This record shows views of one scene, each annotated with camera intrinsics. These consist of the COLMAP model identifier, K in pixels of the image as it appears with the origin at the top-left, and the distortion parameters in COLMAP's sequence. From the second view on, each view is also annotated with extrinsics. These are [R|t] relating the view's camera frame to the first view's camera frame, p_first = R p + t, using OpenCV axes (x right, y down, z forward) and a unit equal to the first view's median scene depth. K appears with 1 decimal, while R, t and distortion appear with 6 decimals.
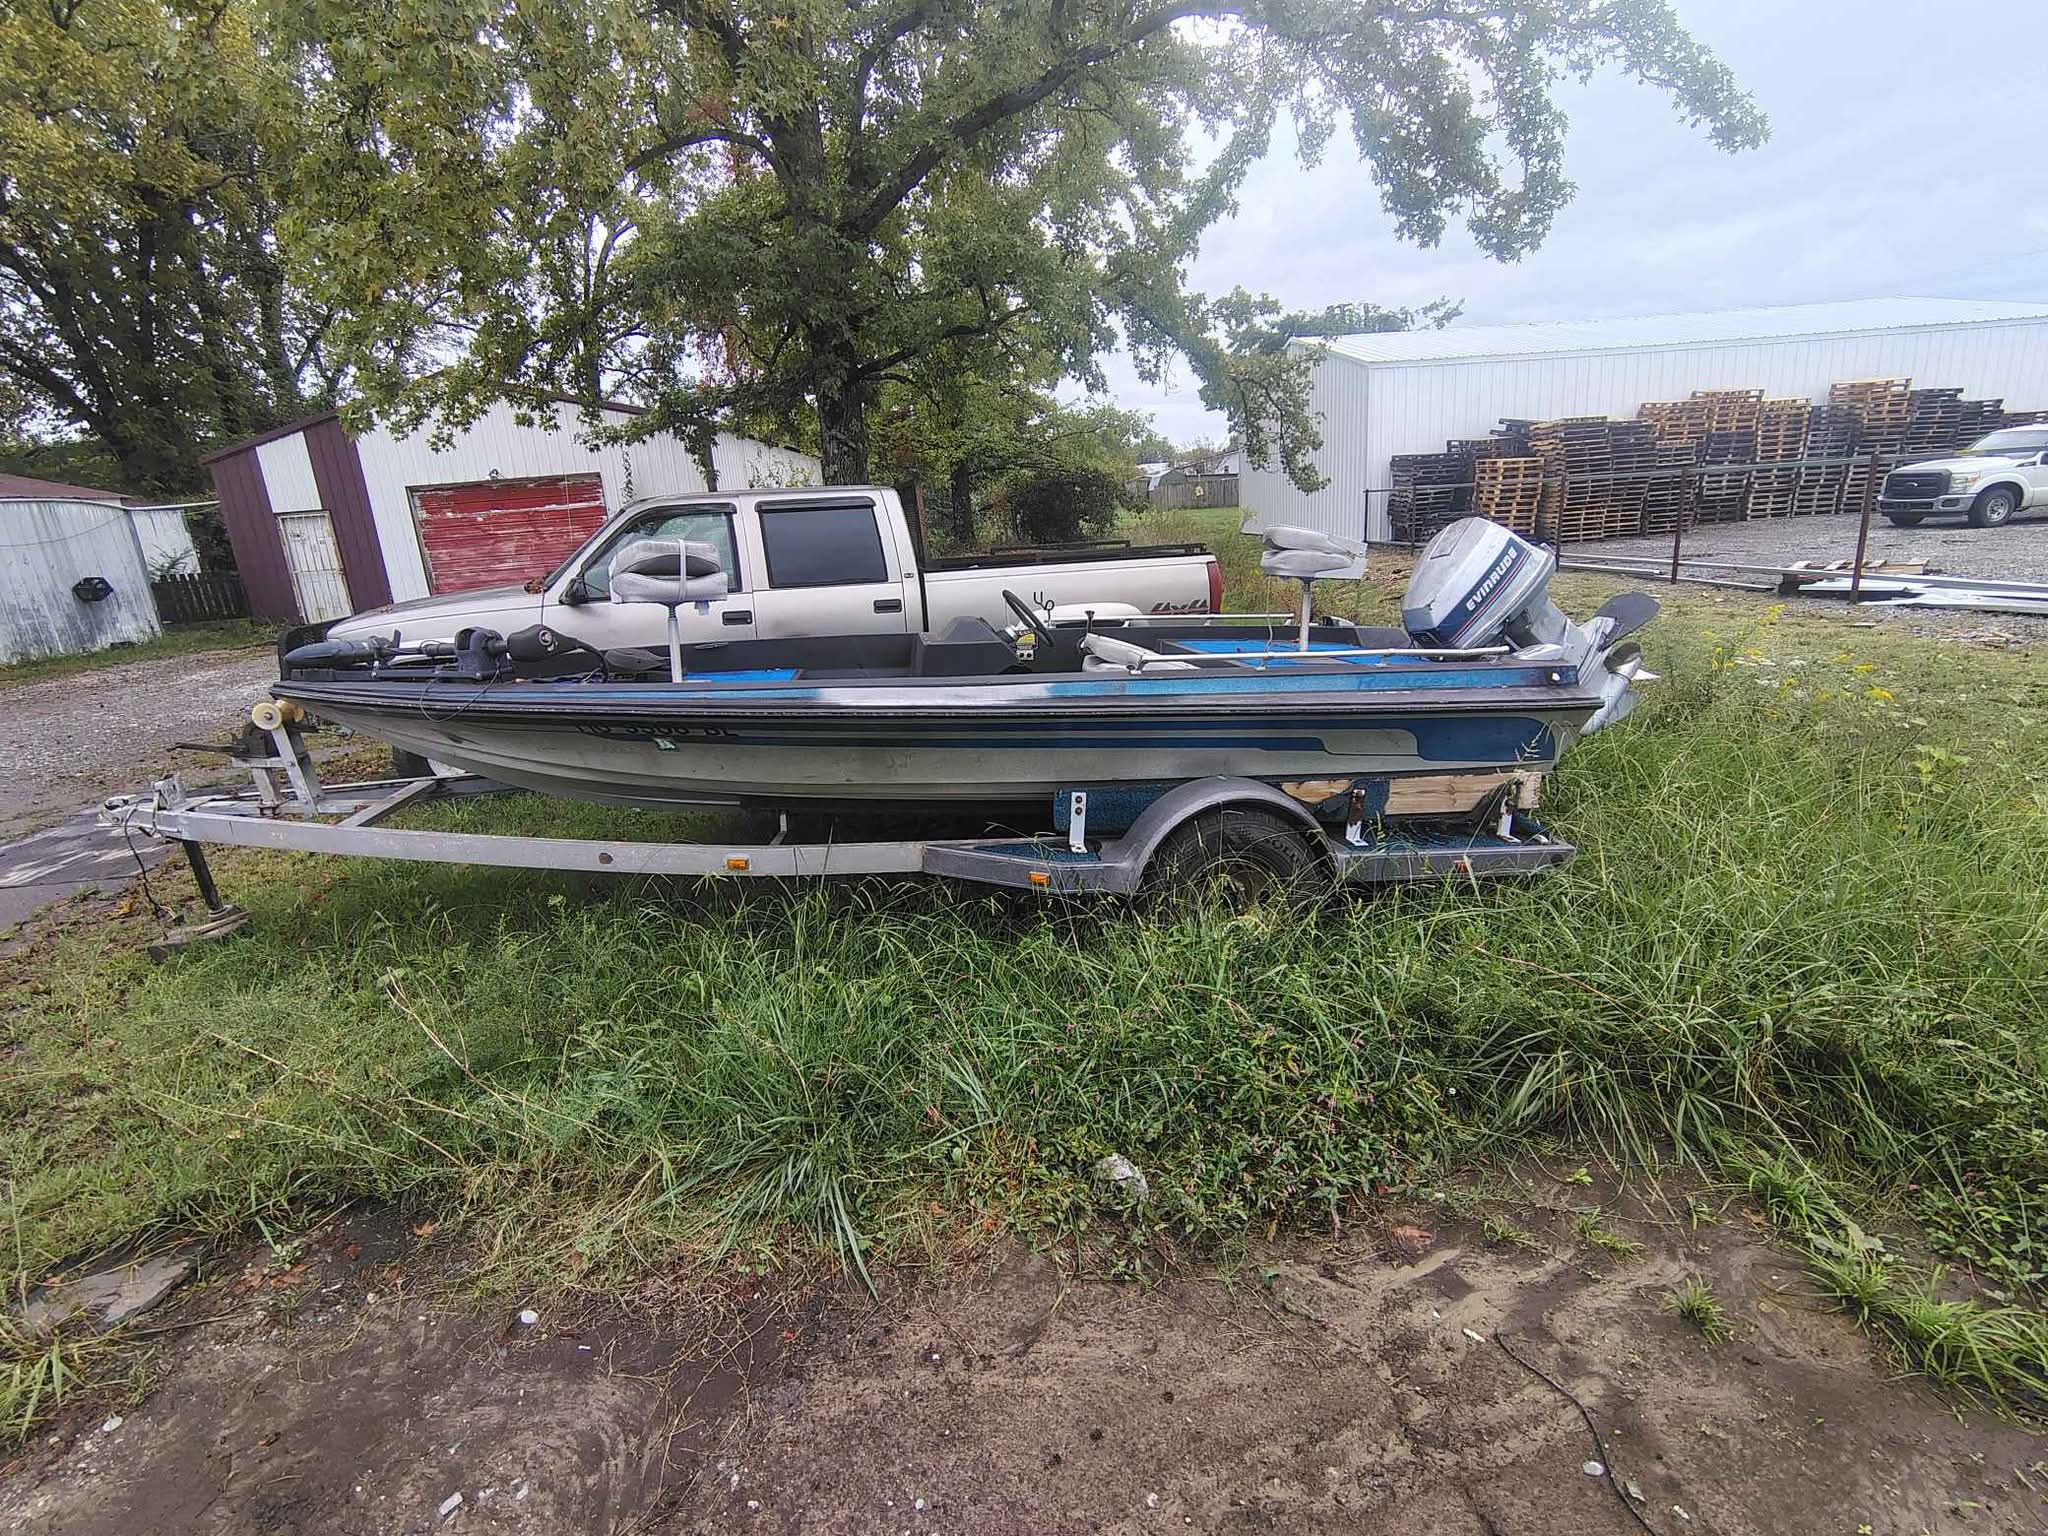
lens RADIAL K [[947.3, 0, 1028.5], [0, 947.3, 753.3], [0, 0, 1]] dist [-0.008070, -0.000226]
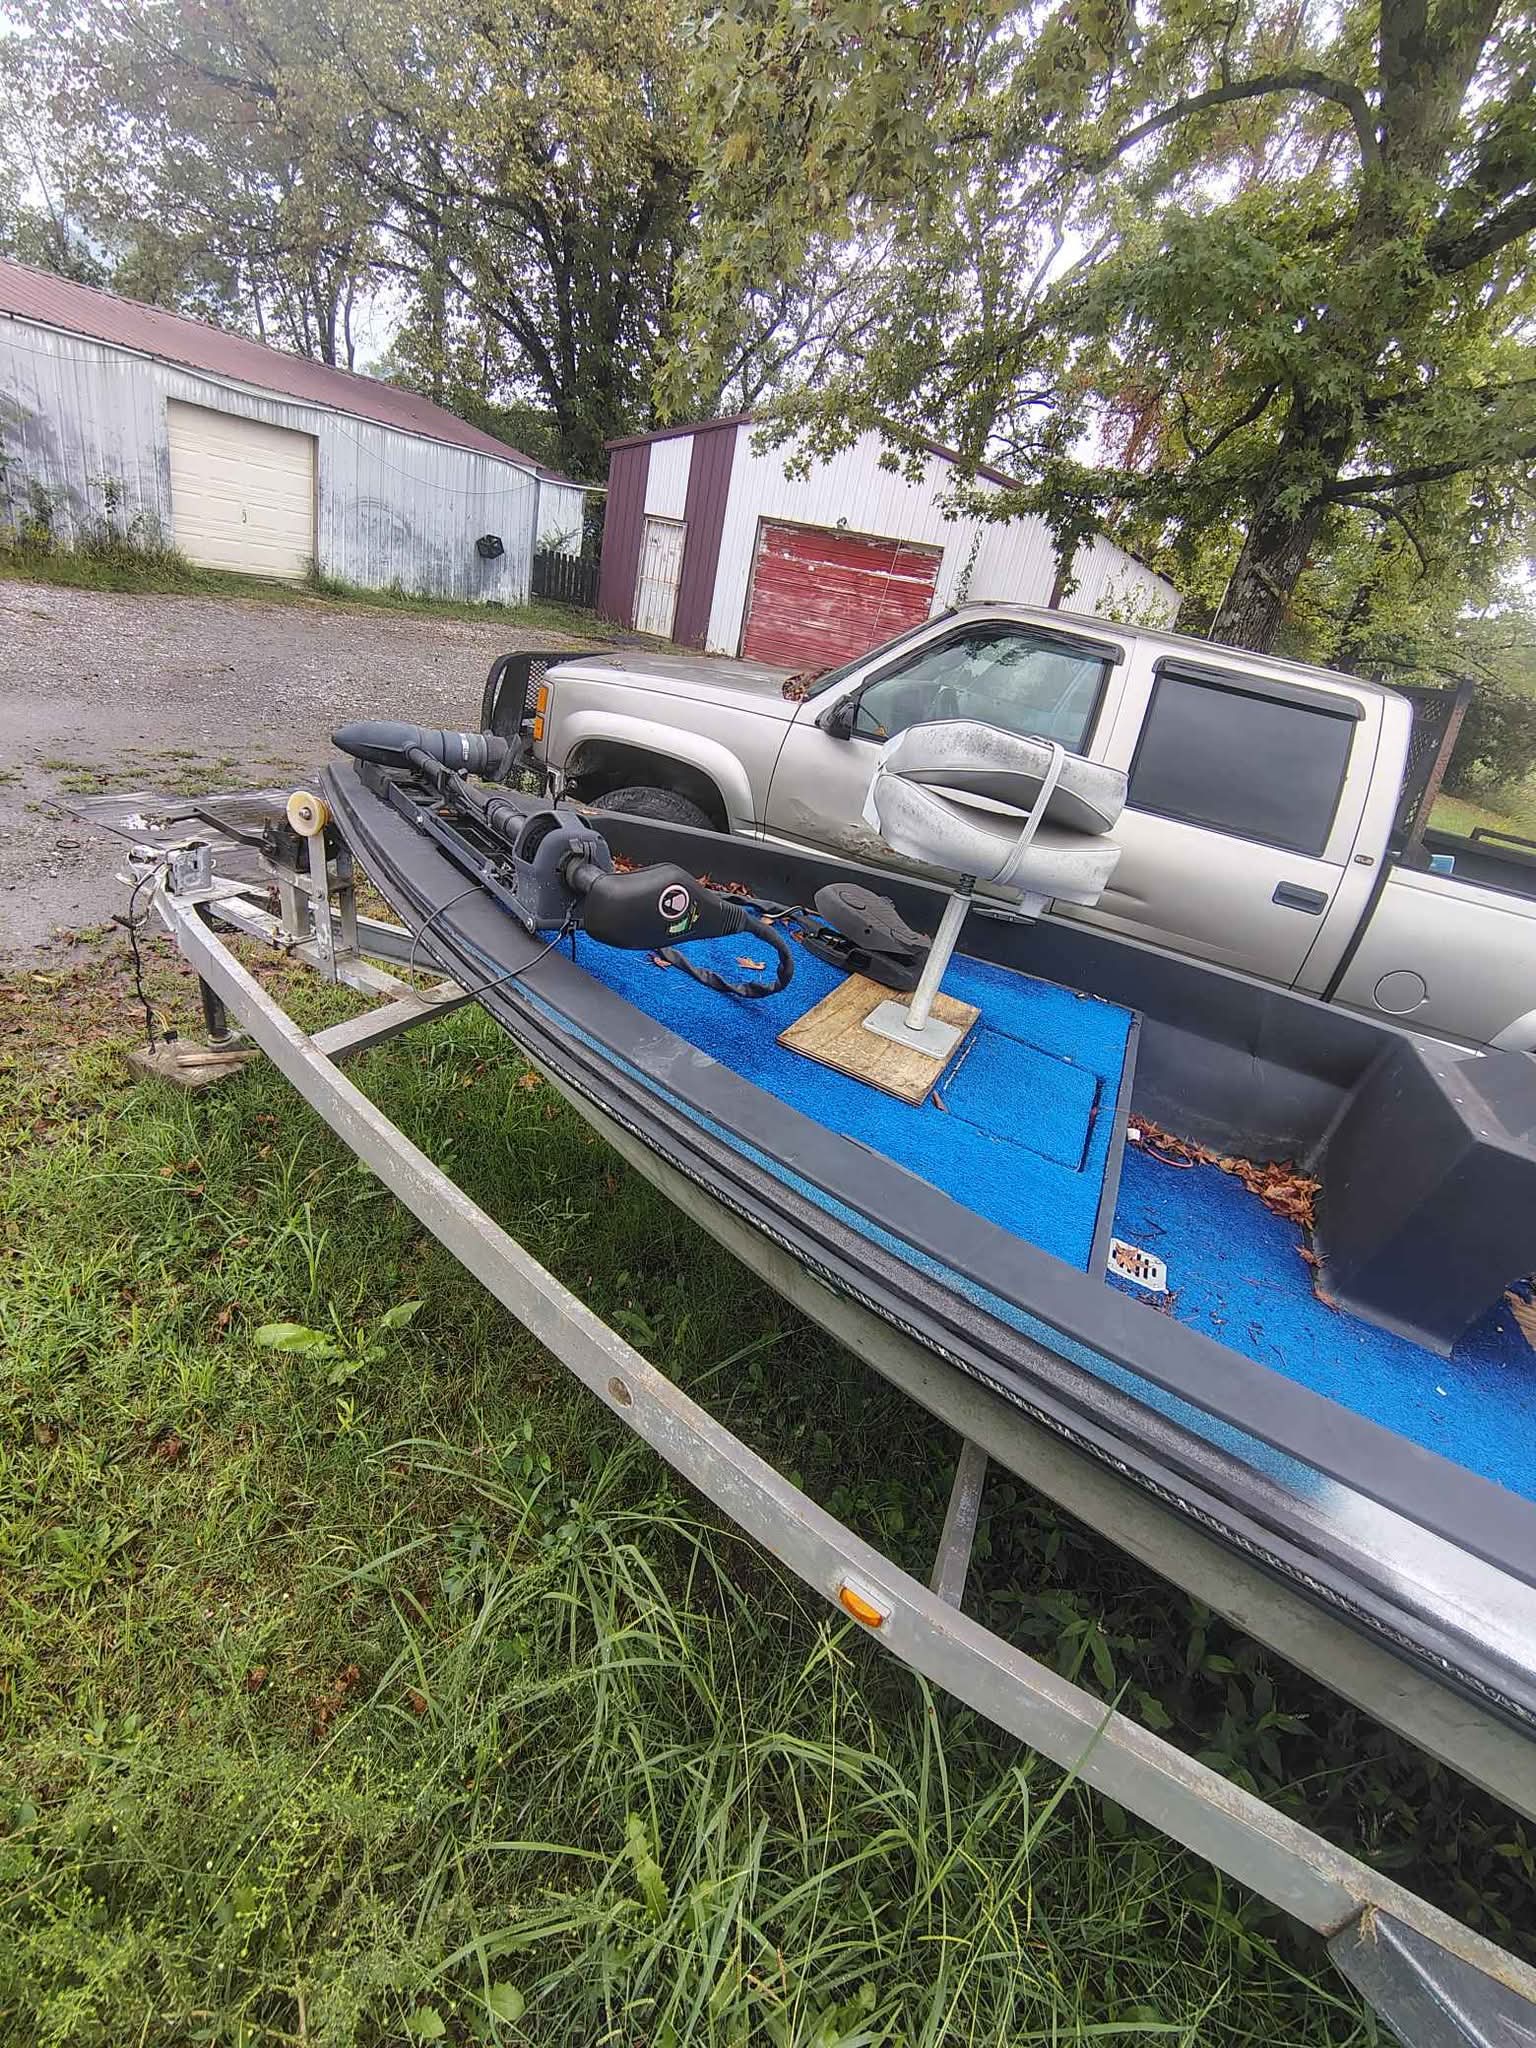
lens RADIAL K [[947.3, 0, 768.0], [0, 947.3, 1024.0], [0, 0, 1]] dist [-0.008070, -0.000226]
pose [[0.815887, 0.427619, -0.389191, -0.077864], [-0.365928, 0.903019, 0.225063, -0.048899], [0.447688, -0.041210, 0.893240, 0.171818]]
